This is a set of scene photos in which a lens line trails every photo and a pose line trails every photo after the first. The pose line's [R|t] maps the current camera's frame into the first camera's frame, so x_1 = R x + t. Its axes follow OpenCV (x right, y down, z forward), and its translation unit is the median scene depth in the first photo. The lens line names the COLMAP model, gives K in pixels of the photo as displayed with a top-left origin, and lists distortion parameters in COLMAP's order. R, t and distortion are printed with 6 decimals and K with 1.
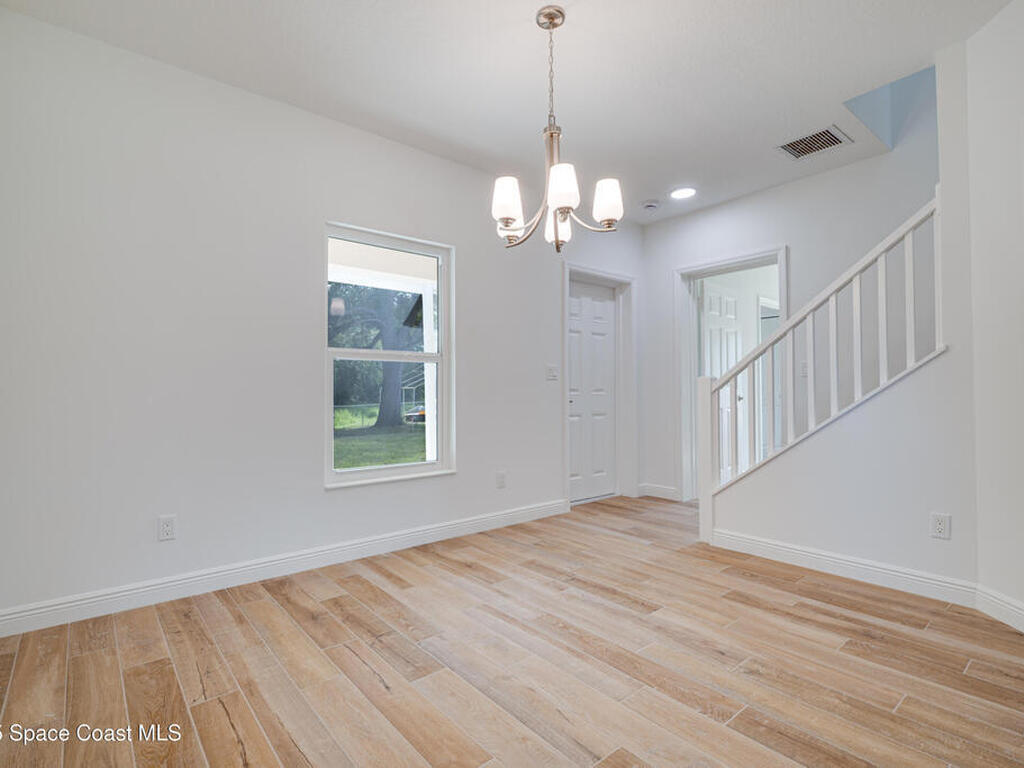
lens RADIAL K [[509.9, 0, 510.5], [0, 509.9, 386.0], [0, 0, 1]] dist [0.003728, -0.004730]
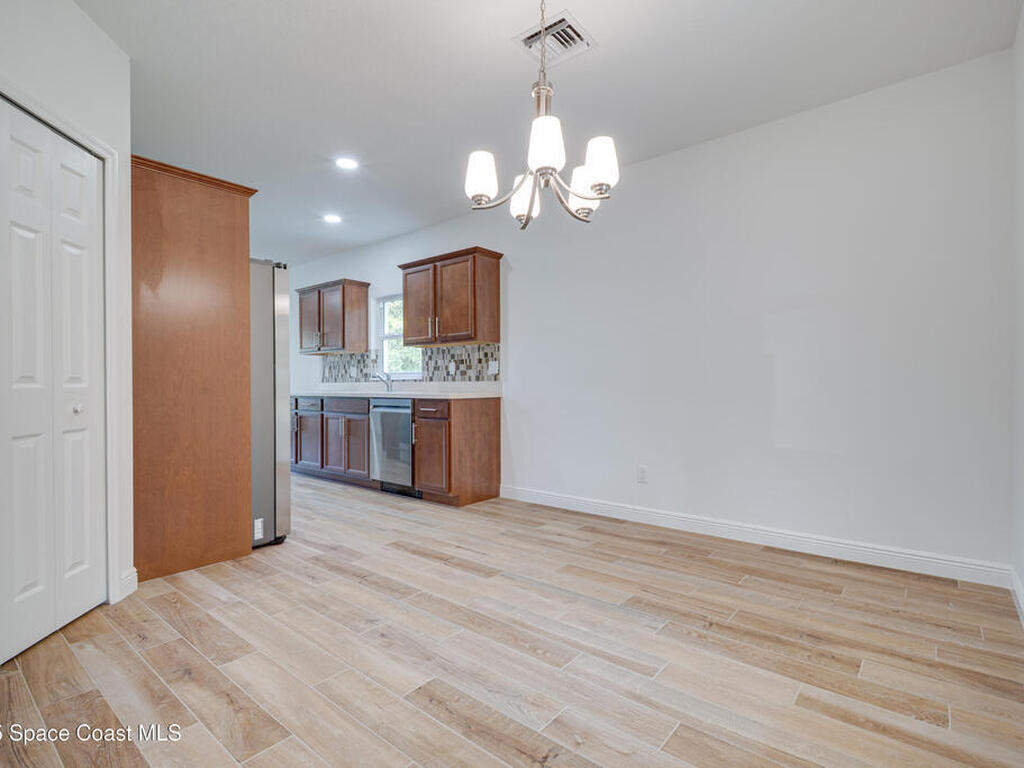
lens RADIAL K [[509.9, 0, 510.5], [0, 509.9, 386.0], [0, 0, 1]] dist [0.003728, -0.004730]
pose [[-0.984439, 0.011764, -0.175334, 0.294101], [0.013655, 0.999861, -0.009578, 0.020173], [0.175197, -0.011823, -0.984462, 1.845437]]
